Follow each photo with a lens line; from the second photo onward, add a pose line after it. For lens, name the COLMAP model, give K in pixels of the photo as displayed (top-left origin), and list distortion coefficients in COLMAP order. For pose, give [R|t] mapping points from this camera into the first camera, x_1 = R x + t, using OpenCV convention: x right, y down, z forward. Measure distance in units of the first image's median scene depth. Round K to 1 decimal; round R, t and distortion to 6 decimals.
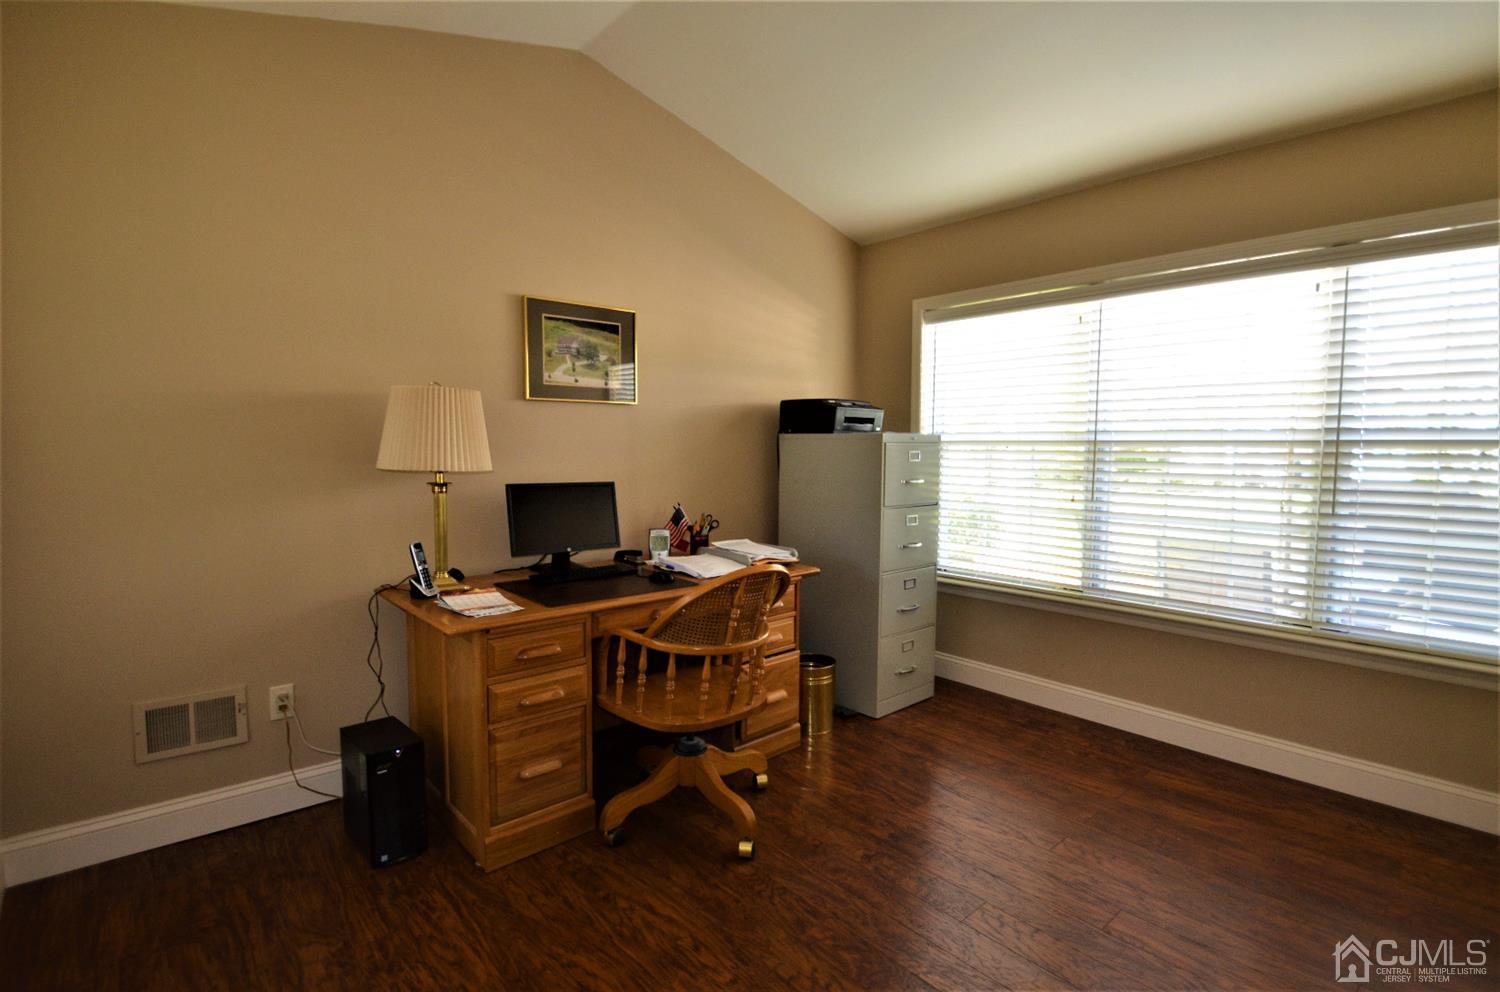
lens RADIAL K [[737.5, 0, 746.2], [0, 737.5, 489.2], [0, 0, 1]] dist [-0.017507, 0.000330]
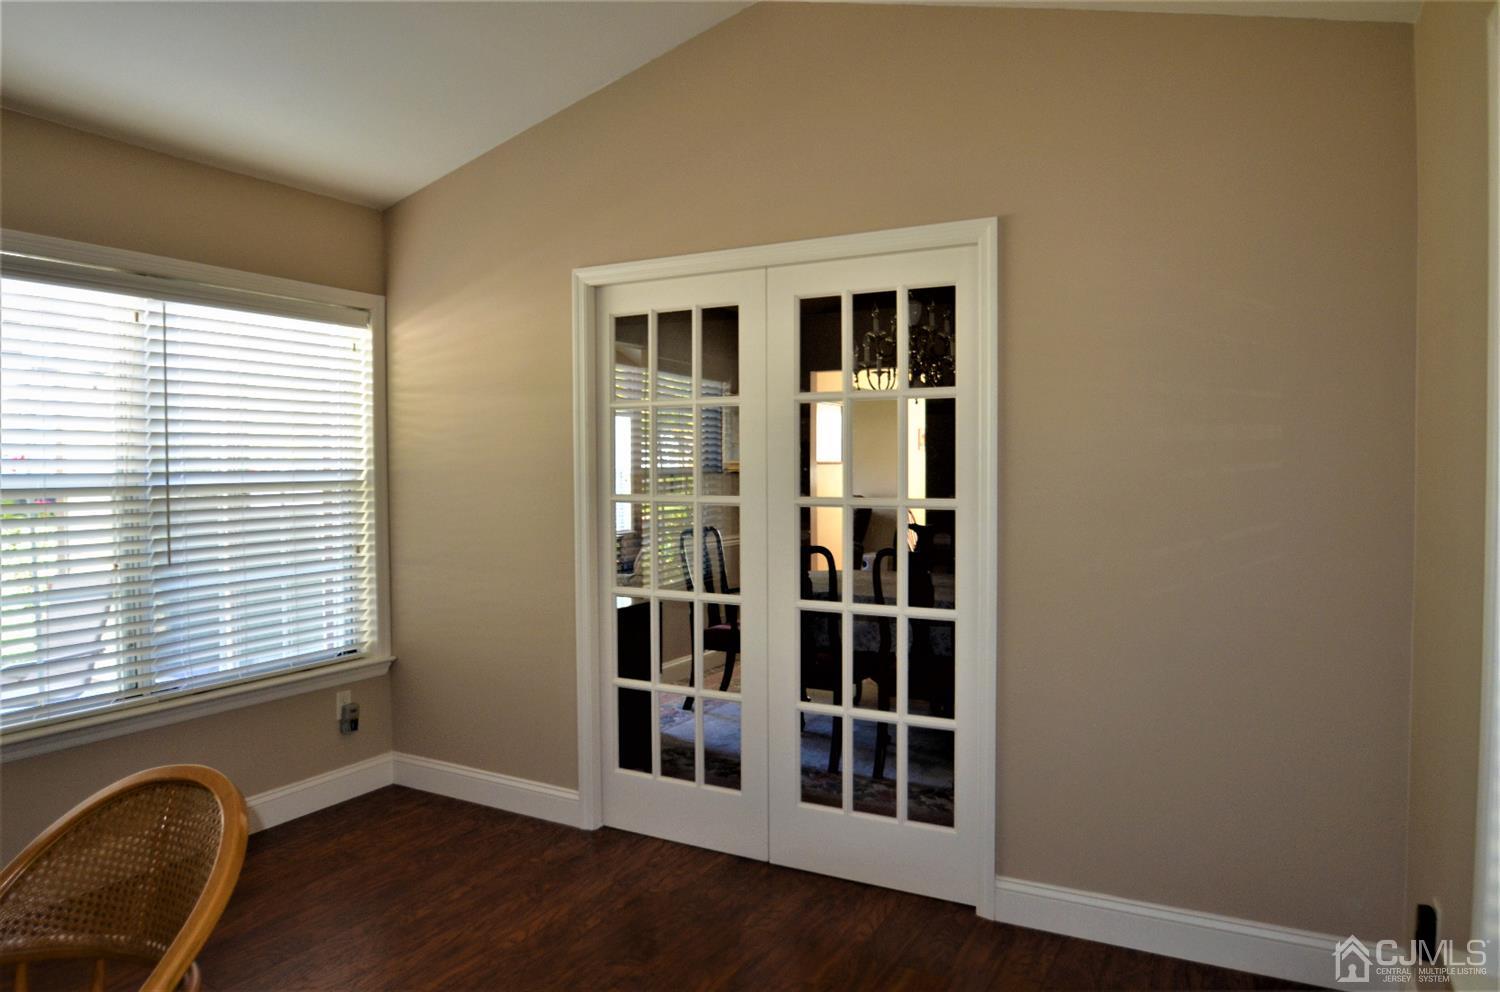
lens RADIAL K [[918.0, 0, 745.8], [0, 918.0, 500.7], [0, 0, 1]] dist [-0.001511, -0.000203]
pose [[-0.300370, -0.023028, 0.953545, -0.674794], [0.090300, 0.994532, 0.052463, -0.051980], [-0.949539, 0.101863, -0.296648, 0.810478]]
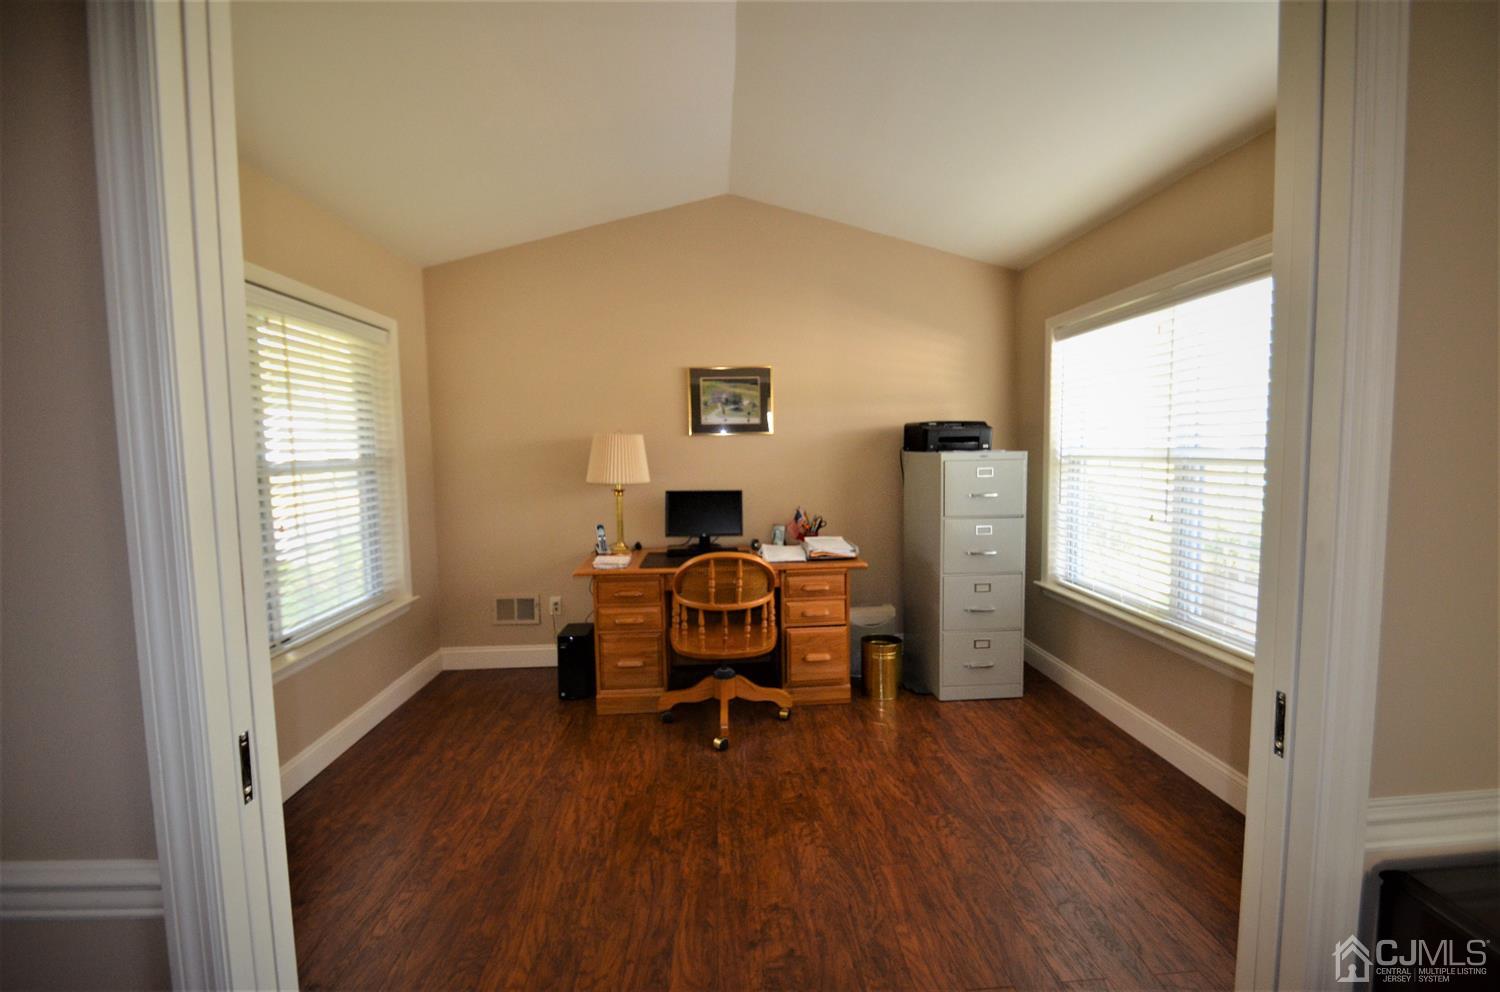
lens RADIAL K [[682.8, 0, 749.2], [0, 682.8, 494.1], [0, 0, 1]] dist [0.003570, -0.005808]
pose [[0.771110, 0.029760, -0.636006, 0.677409], [-0.017324, 0.999518, 0.025766, -0.036934], [0.636467, -0.008850, 0.771253, -0.015780]]
